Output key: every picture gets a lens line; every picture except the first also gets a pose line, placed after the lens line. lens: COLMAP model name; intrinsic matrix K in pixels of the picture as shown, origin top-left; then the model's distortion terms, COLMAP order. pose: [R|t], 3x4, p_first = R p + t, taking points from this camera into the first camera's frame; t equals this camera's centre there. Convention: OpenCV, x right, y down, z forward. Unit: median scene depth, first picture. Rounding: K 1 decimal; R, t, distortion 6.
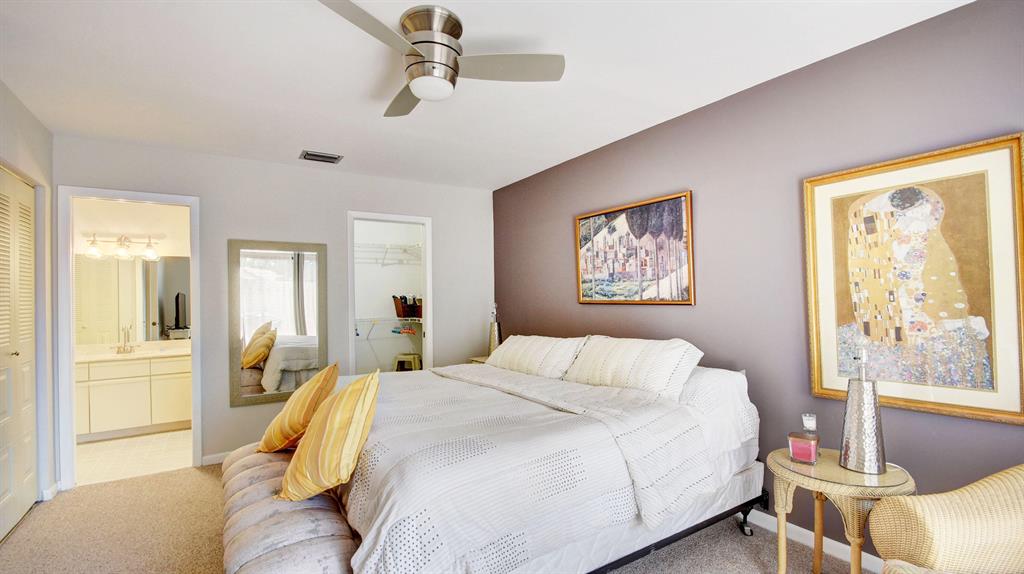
lens RADIAL K [[452.3, 0, 496.6], [0, 452.3, 296.4], [0, 0, 1]] dist [0.001606, -0.009634]
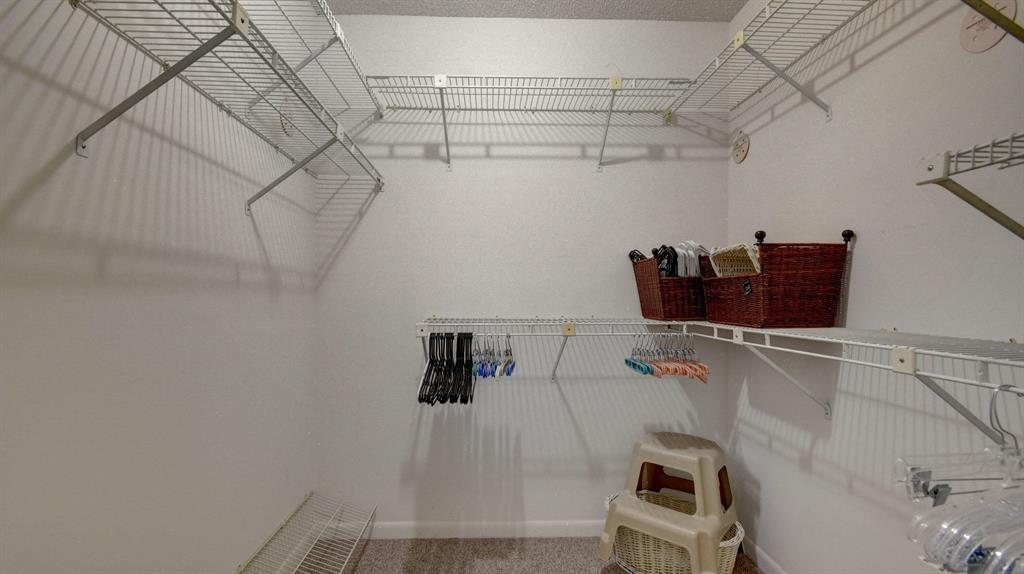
lens RADIAL K [[452.3, 0, 496.6], [0, 452.3, 296.4], [0, 0, 1]] dist [0.001606, -0.009634]
pose [[0.860612, 0.014095, -0.509067, -0.271484], [-0.012137, 0.999901, 0.007166, 0.055834], [0.509117, 0.000011, 0.860697, 1.248376]]
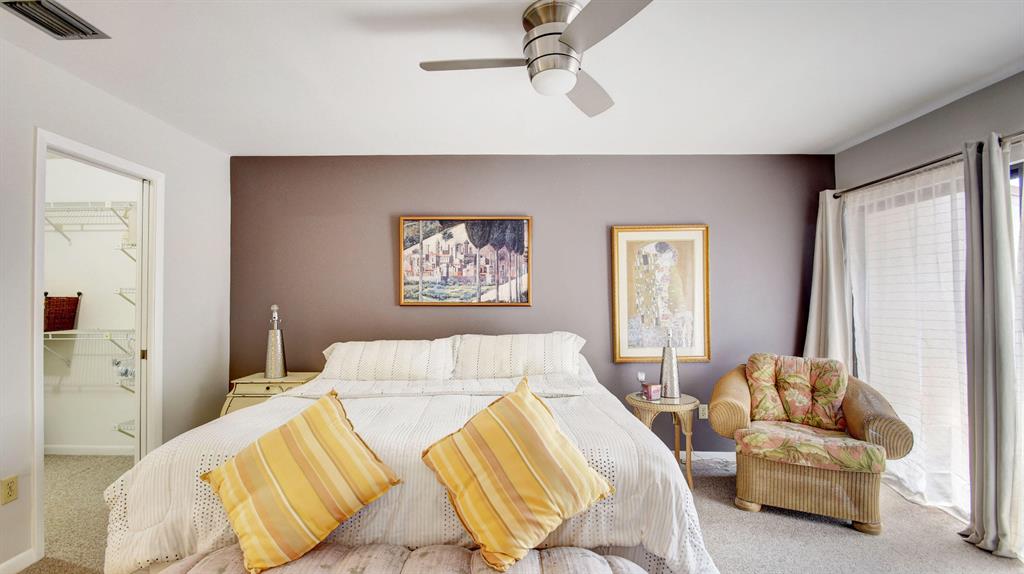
lens RADIAL K [[452.3, 0, 496.6], [0, 452.3, 296.4], [0, 0, 1]] dist [0.001606, -0.009634]
pose [[0.540644, 0.024068, 0.840907, -0.577749], [-0.010150, 0.999705, -0.022088, 0.017268], [-0.841190, 0.003407, 0.540728, 0.326505]]
